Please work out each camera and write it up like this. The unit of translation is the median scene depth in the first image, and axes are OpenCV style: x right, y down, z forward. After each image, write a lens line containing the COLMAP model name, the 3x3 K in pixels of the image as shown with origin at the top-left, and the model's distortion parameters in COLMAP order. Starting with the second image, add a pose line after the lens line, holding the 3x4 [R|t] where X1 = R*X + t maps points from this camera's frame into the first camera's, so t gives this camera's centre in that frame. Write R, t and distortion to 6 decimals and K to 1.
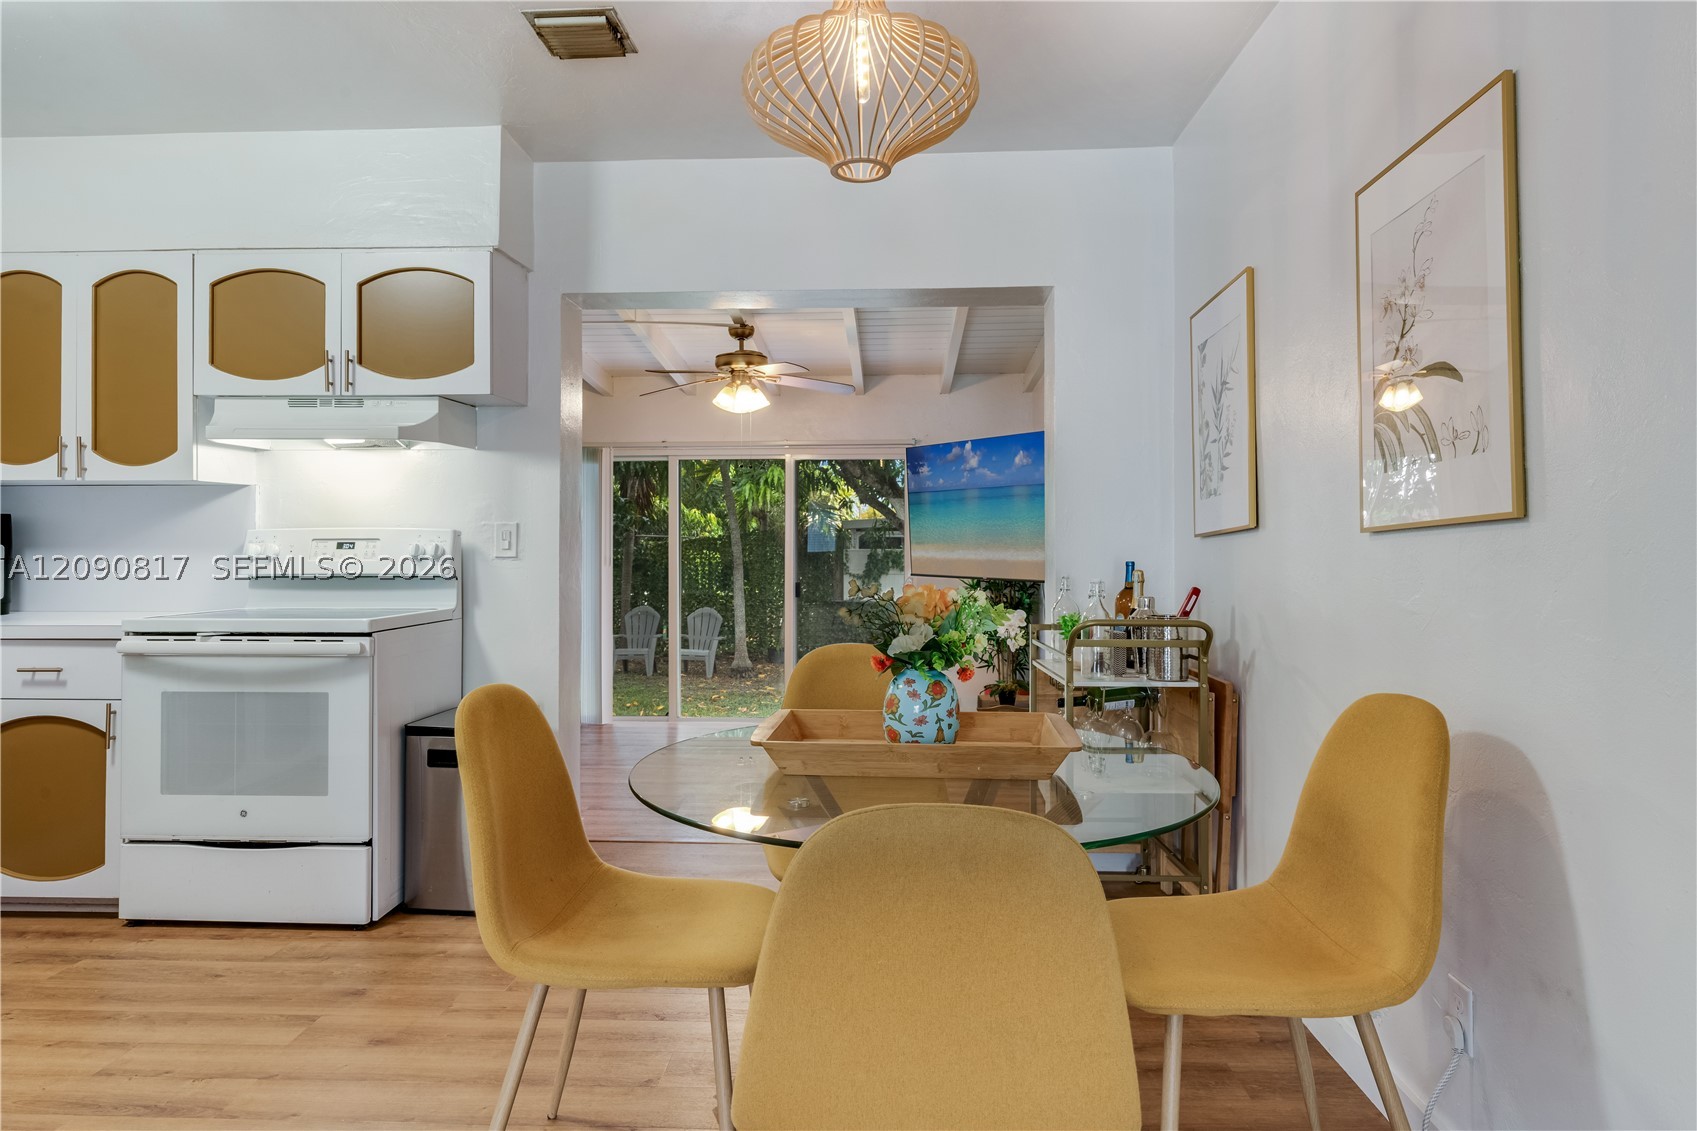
lens RADIAL K [[775.1, 0, 838.4], [0, 775.1, 559.8], [0, 0, 1]] dist [-0.000766, 0.000288]
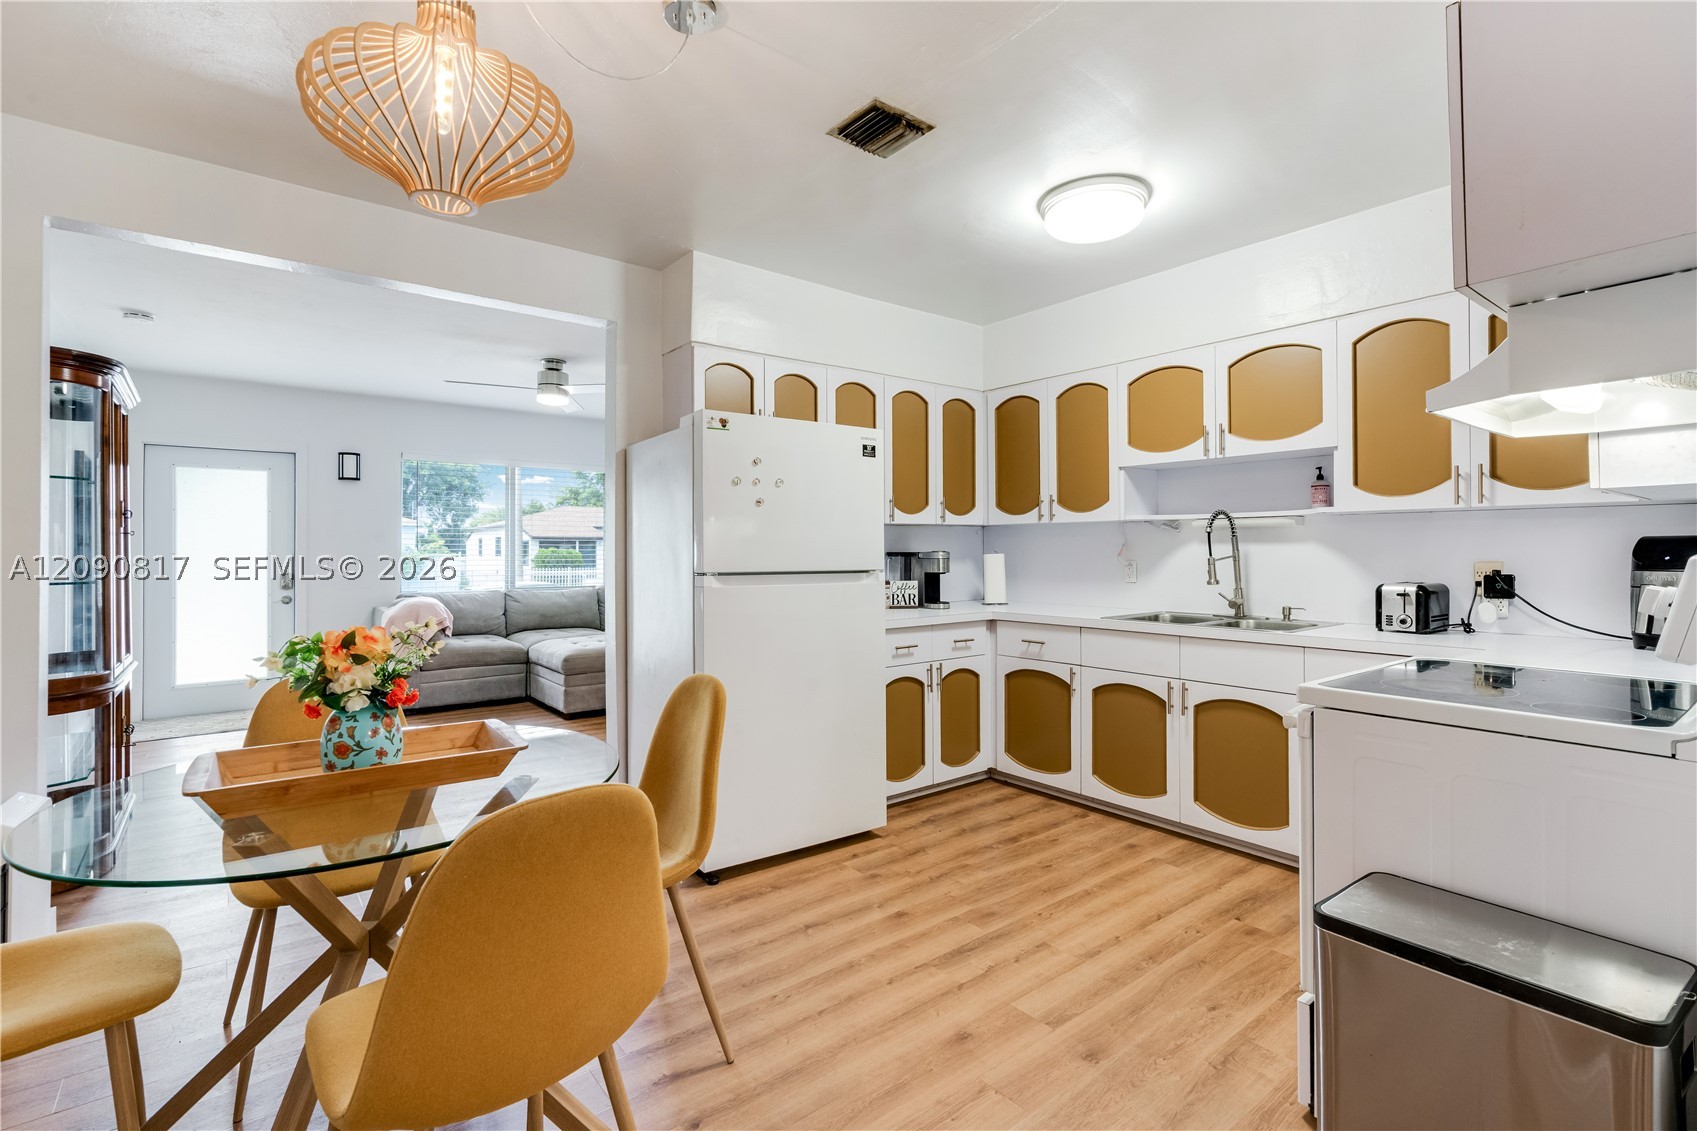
lens RADIAL K [[775.1, 0, 838.4], [0, 775.1, 559.8], [0, 0, 1]] dist [-0.000766, 0.000288]
pose [[-0.749643, 0.001947, -0.661840, 0.247652], [-0.009399, 0.999864, 0.013588, -0.048265], [0.661776, 0.016407, -0.749522, 1.740501]]
